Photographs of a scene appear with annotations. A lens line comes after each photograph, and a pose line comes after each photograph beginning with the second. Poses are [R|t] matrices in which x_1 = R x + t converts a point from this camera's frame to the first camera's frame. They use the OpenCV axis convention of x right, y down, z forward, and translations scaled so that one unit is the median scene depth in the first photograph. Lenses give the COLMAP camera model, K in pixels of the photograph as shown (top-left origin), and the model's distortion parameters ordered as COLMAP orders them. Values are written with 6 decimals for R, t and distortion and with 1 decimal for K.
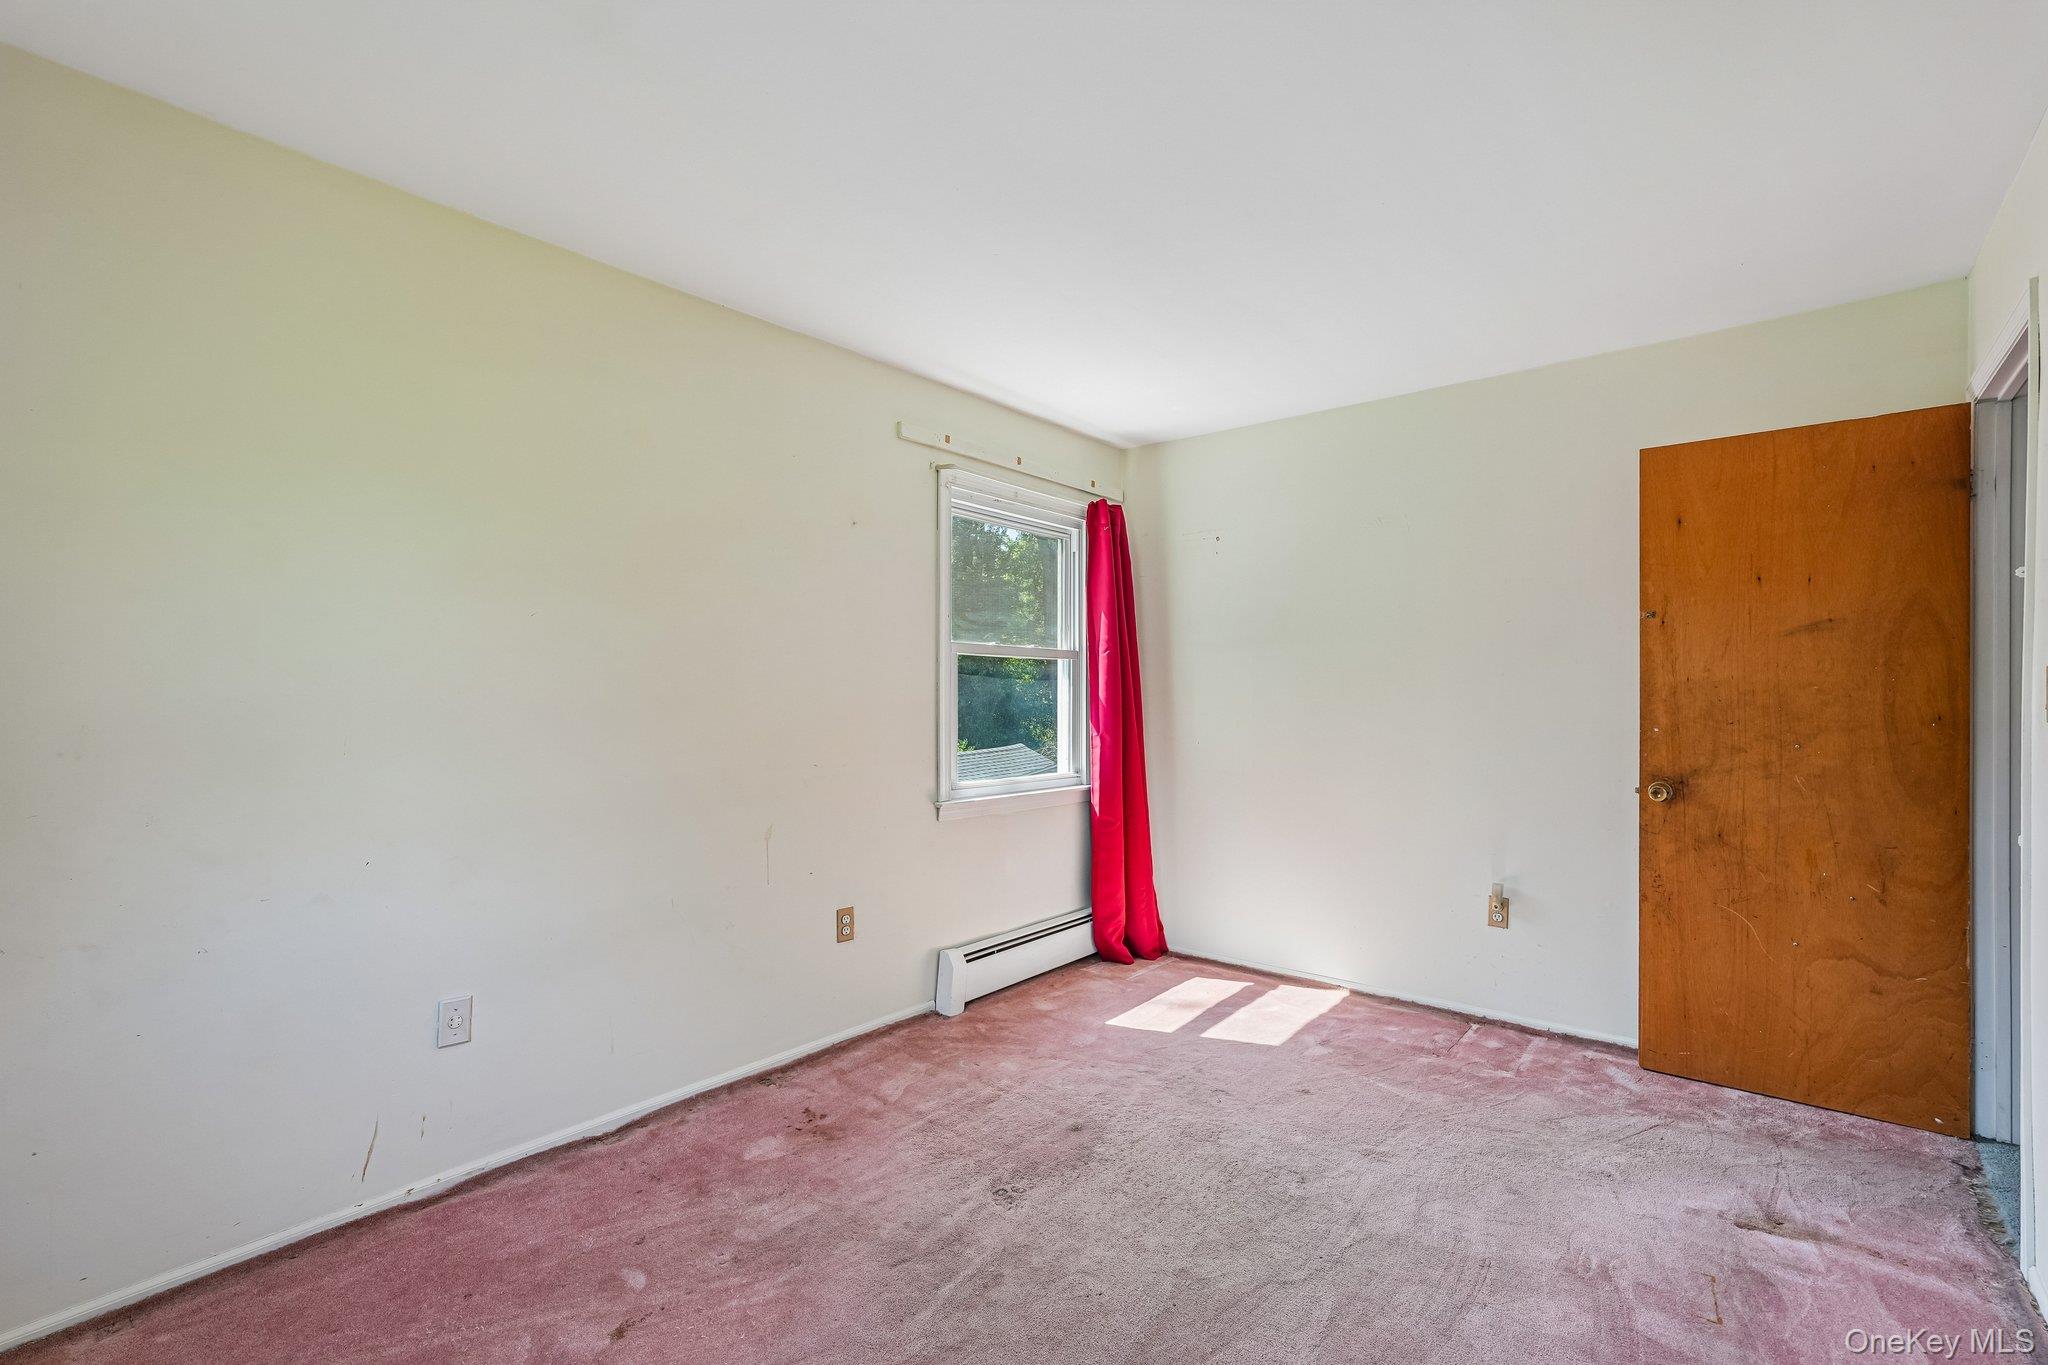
lens RADIAL K [[910.1, 0, 1019.4], [0, 910.1, 698.5], [0, 0, 1]] dist [-0.011140, 0.004260]
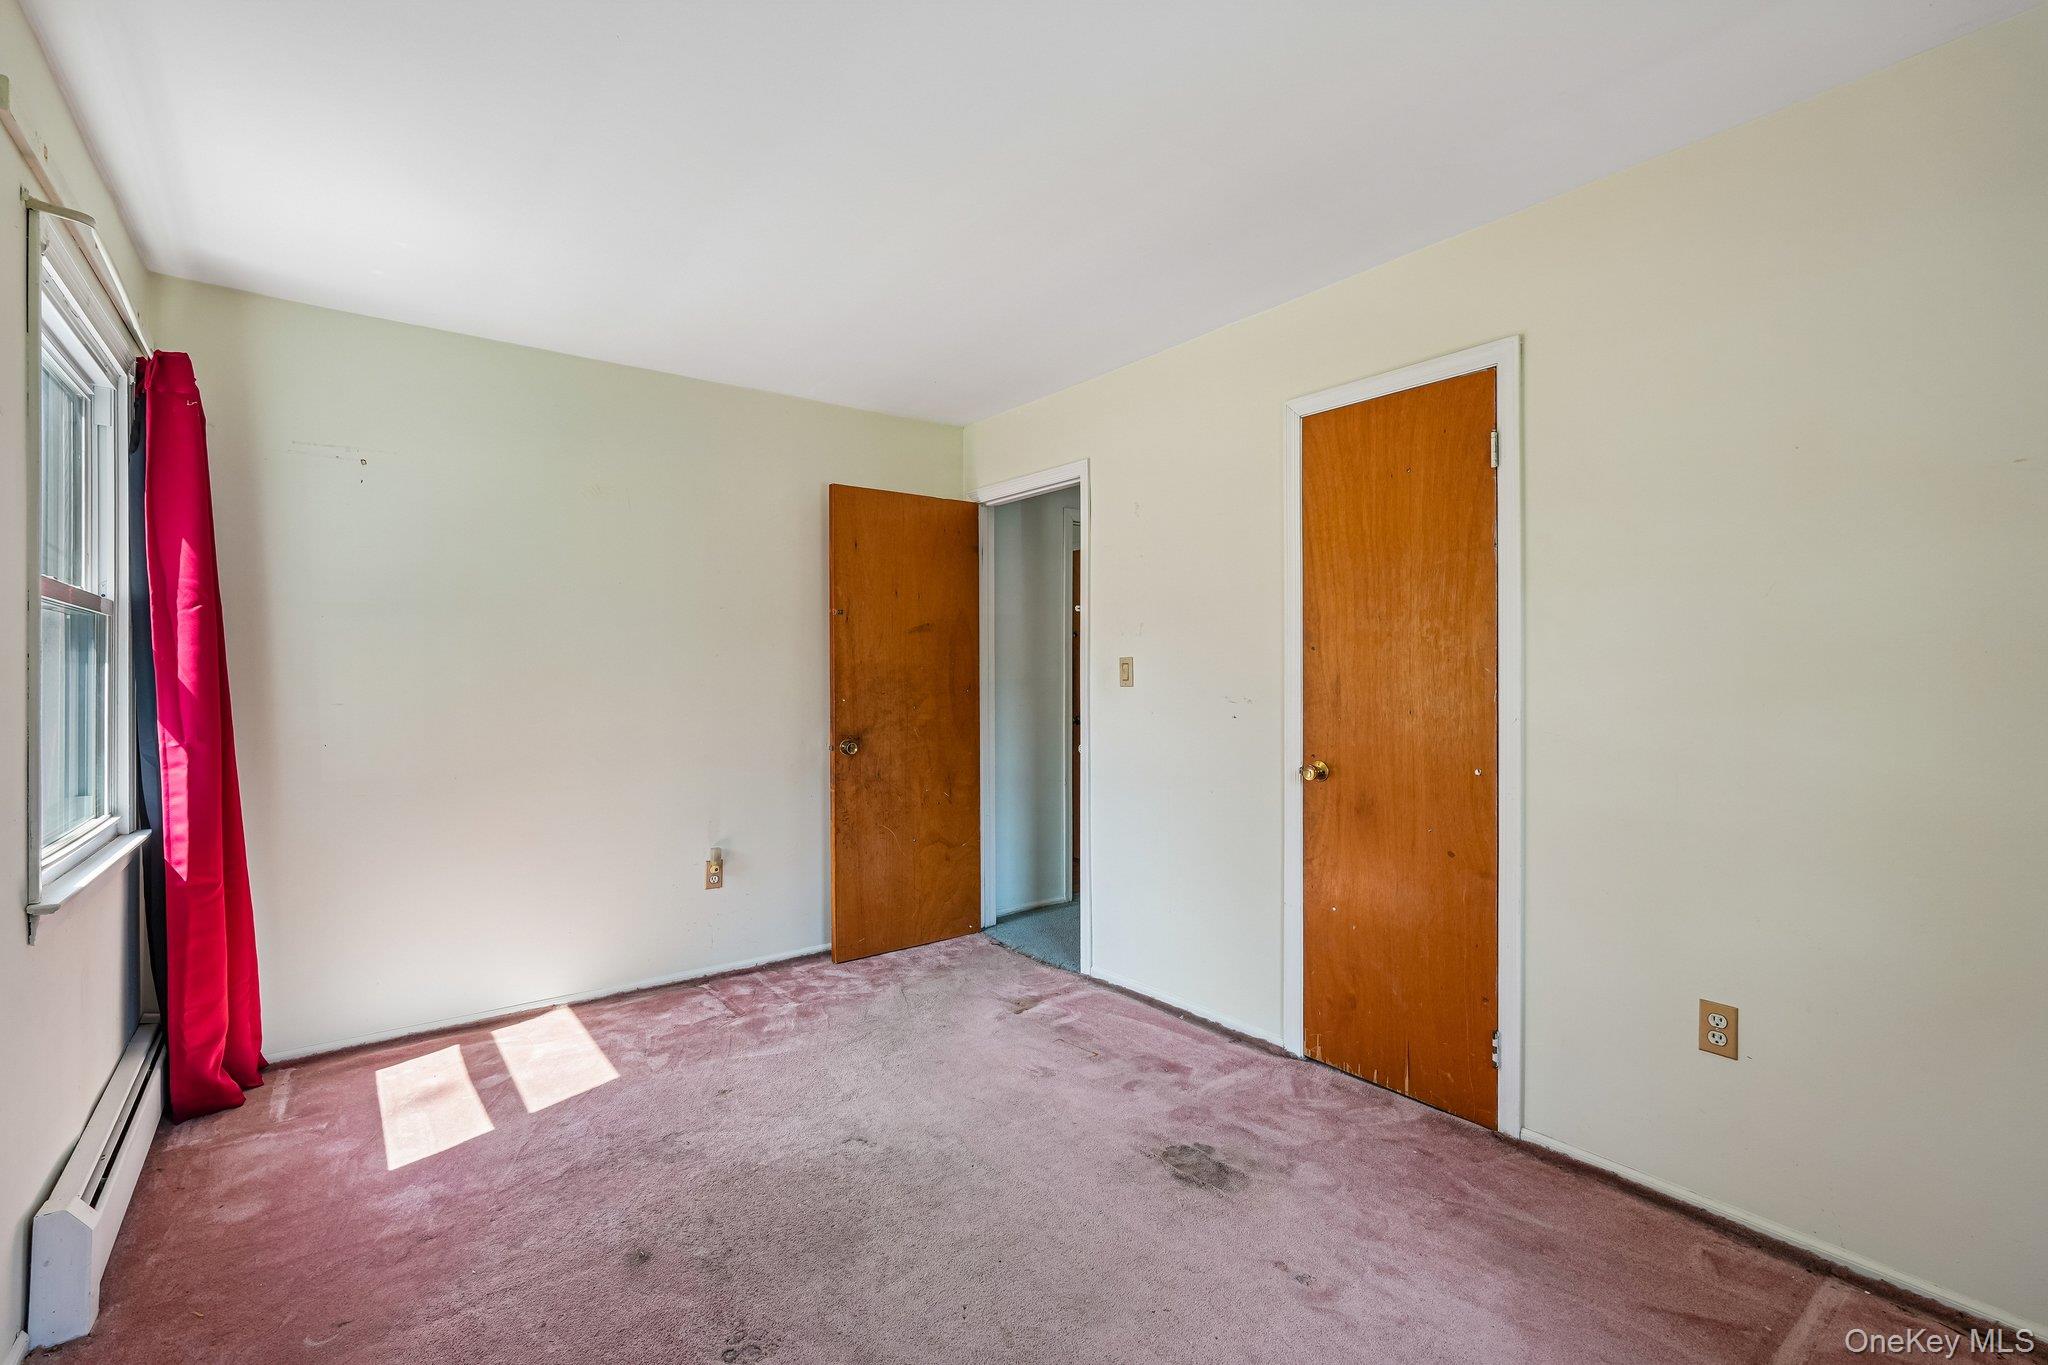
lens RADIAL K [[910.1, 0, 1019.5], [0, 910.1, 666.4], [0, 0, 1]] dist [-0.011140, 0.004260]
pose [[0.212412, 0.004179, 0.977171, -0.516480], [0.008818, 0.999942, -0.006193, -0.003947], [-0.977140, 0.009932, 0.212363, 0.460522]]
